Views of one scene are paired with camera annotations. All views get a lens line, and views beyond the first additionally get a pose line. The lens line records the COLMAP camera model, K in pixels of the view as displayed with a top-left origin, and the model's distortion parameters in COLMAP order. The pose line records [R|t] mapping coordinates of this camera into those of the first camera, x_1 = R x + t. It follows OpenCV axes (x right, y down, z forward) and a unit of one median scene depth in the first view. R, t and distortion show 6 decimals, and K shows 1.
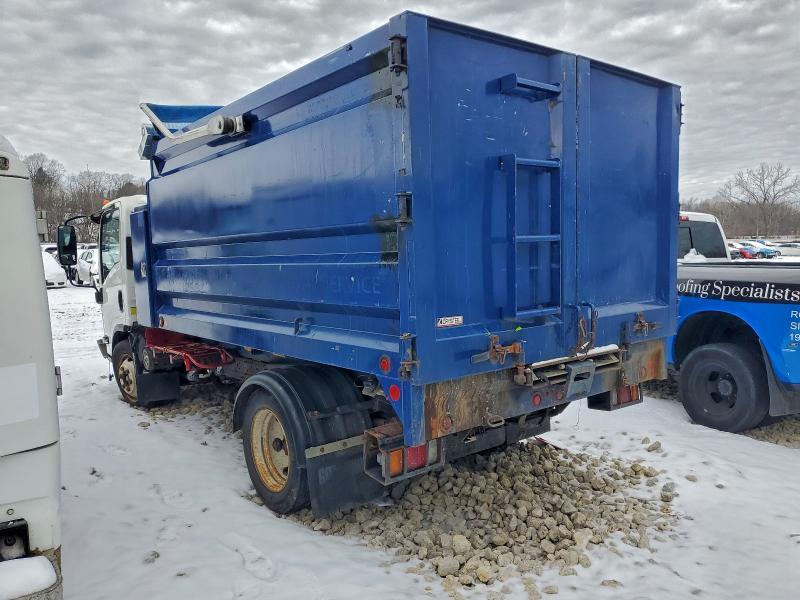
lens RADIAL K [[630.9, 0, 398.8], [0, 630.9, 297.0], [0, 0, 1]] dist [0.093019, -0.112766]
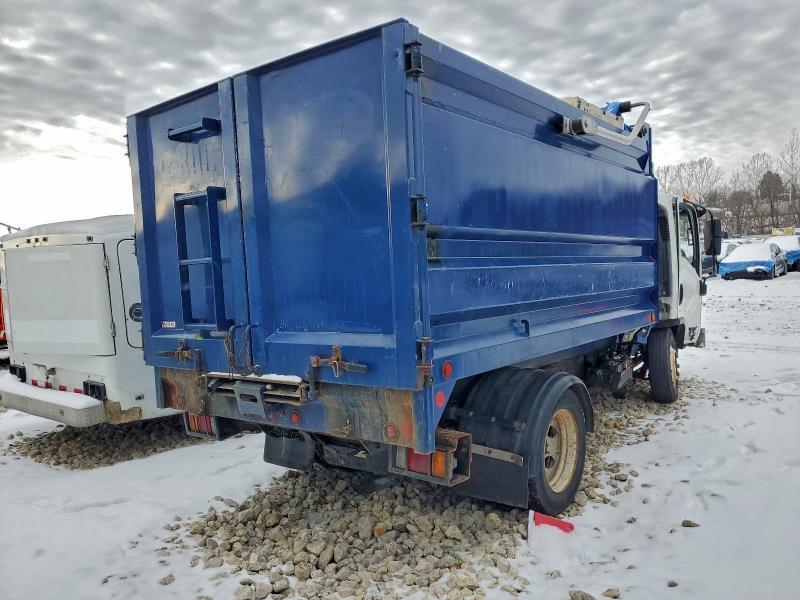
lens RADIAL K [[630.9, 0, 398.8], [0, 630.9, 297.0], [0, 0, 1]] dist [0.093019, -0.112766]
pose [[0.245073, 0.058237, -0.967754, 1.258037], [-0.032333, 0.998130, 0.051877, -0.087918], [0.968965, 0.018576, 0.246498, 0.956901]]
